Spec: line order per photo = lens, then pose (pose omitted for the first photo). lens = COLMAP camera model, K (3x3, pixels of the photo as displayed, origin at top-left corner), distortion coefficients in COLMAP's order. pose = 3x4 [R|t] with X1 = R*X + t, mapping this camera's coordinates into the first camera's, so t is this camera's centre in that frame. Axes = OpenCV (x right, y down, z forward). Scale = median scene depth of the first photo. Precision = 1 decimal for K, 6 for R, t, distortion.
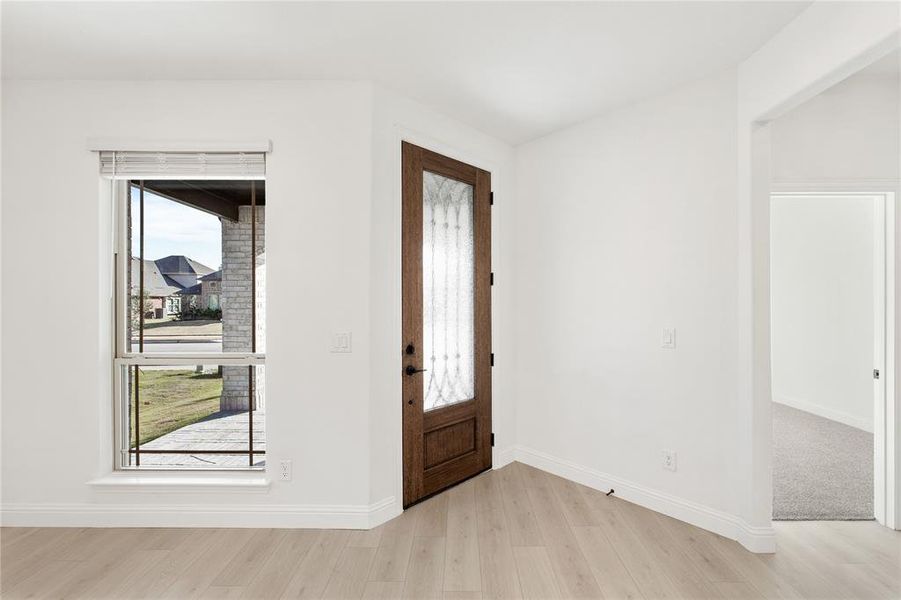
lens RADIAL K [[431.5, 0, 445.8], [0, 431.5, 299.6], [0, 0, 1]] dist [0.001122, 0.000158]
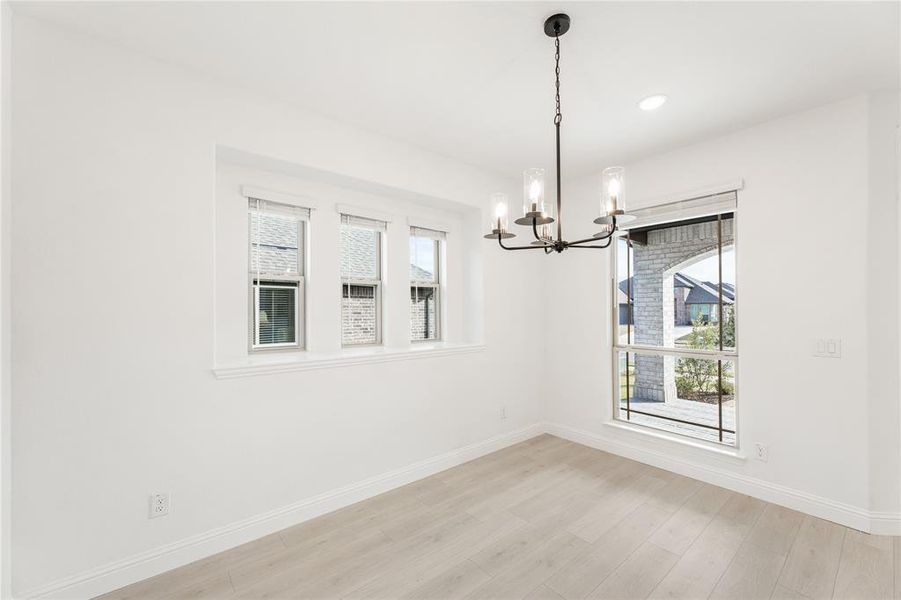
lens RADIAL K [[369.2, 0, 450.5], [0, 369.2, 300.0], [0, 0, 1]] dist [-0.000429, 0.000073]
pose [[0.644372, -0.012845, -0.764604, -0.129758], [-0.005552, 0.999754, -0.021474, 0.004028], [0.764692, 0.018083, 0.644142, -0.297898]]
